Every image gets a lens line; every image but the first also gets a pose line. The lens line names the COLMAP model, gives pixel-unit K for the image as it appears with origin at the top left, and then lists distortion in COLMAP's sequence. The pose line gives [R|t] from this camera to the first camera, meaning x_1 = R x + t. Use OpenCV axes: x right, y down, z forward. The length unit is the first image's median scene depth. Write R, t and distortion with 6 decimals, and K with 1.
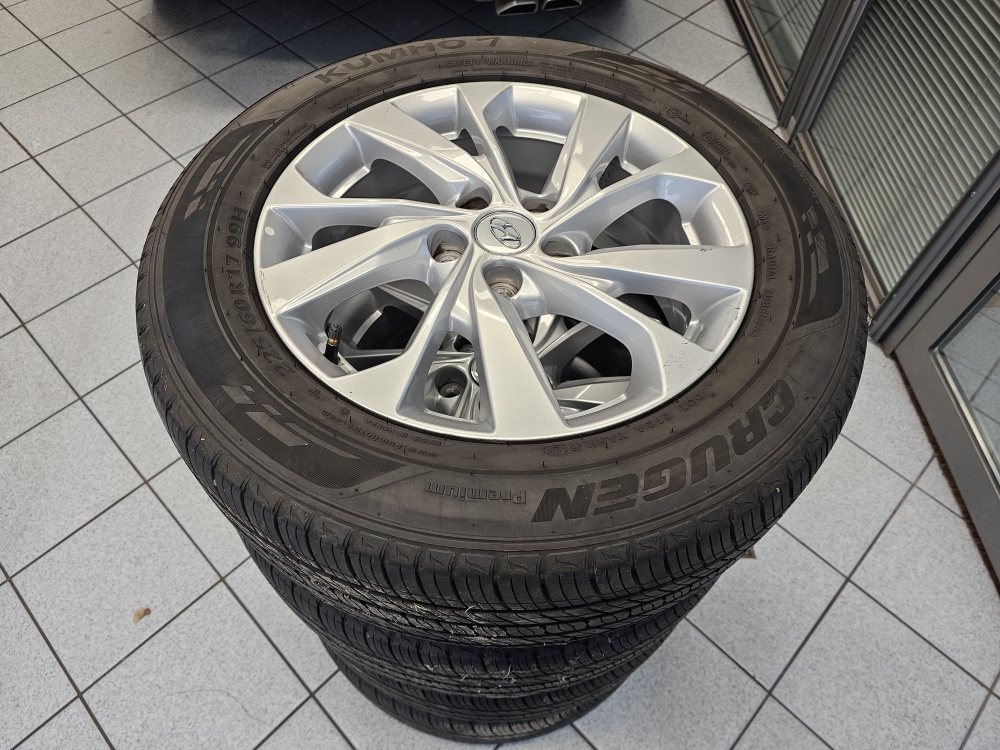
lens RADIAL K [[696.2, 0, 501.1], [0, 696.2, 368.7], [0, 0, 1]] dist [0.049523, -0.055421]
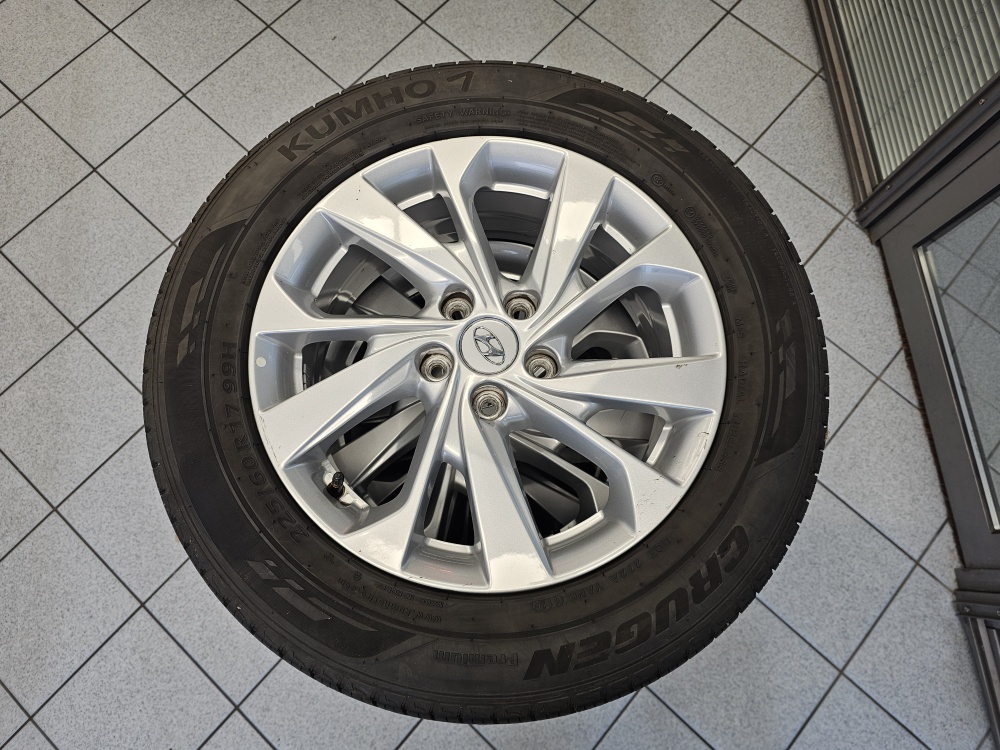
lens RADIAL K [[696.2, 0, 501.1], [0, 696.2, 368.7], [0, 0, 1]] dist [0.049523, -0.055421]
pose [[0.999012, -0.043970, 0.006433, 0.013458], [0.039383, 0.943090, 0.330196, -0.438370], [-0.020585, -0.329616, 0.943891, 0.014419]]
